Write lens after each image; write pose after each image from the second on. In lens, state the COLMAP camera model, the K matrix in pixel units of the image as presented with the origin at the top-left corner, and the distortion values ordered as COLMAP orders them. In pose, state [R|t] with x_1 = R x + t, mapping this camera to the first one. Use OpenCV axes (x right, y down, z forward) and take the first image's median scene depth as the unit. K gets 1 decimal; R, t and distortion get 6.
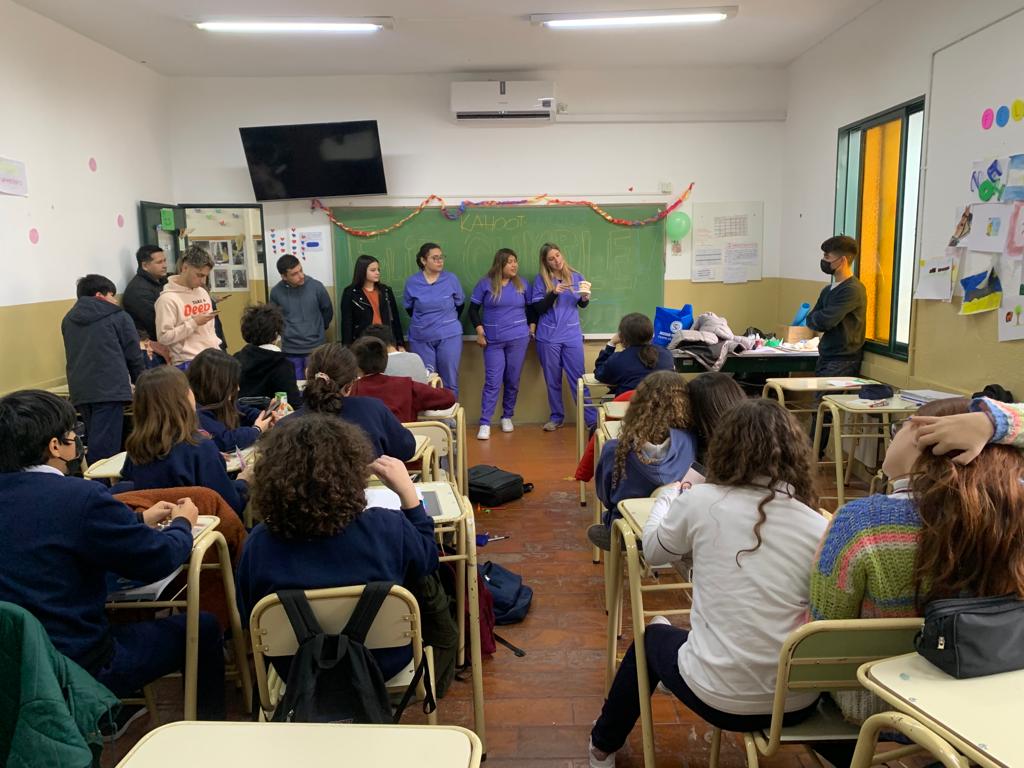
lens RADIAL K [[787.3, 0, 516.7], [0, 787.3, 379.6], [0, 0, 1]] dist [0.022258, -0.044302]
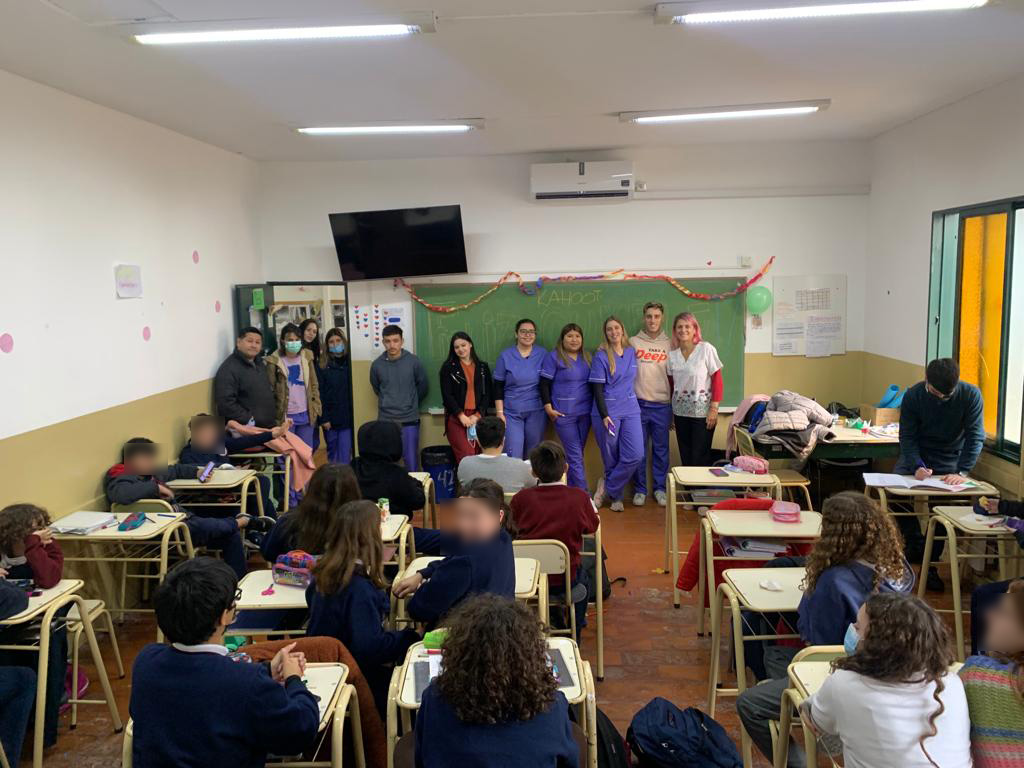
lens RADIAL K [[787.3, 0, 498.3], [0, 787.3, 374.8], [0, 0, 1]] dist [0.022258, -0.044302]
pose [[0.996711, 0.001506, -0.081024, -0.041432], [-0.004567, 0.999282, -0.037613, -0.064488], [0.080909, 0.037859, 0.996002, -0.008827]]
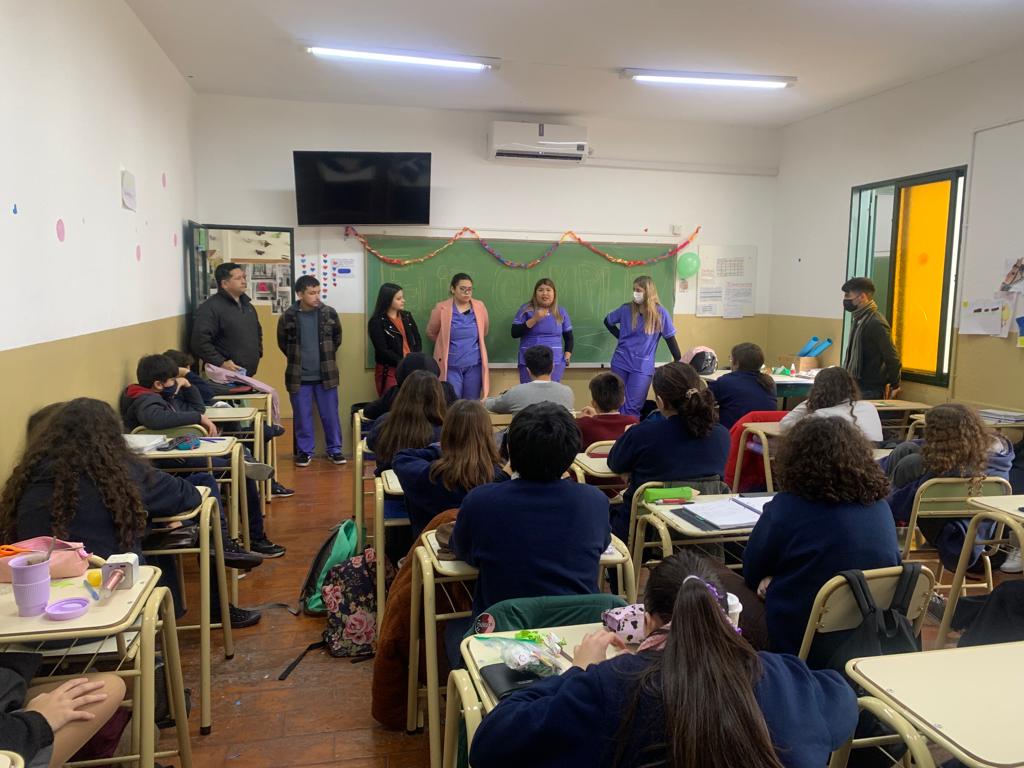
lens RADIAL K [[787.3, 0, 516.7], [0, 787.3, 377.9], [0, 0, 1]] dist [0.022258, -0.044302]
pose [[0.976271, 0.003943, 0.216515, -0.271054], [0.005820, 0.998995, -0.044434, 0.008553], [-0.216473, 0.044640, 0.975268, -0.008142]]
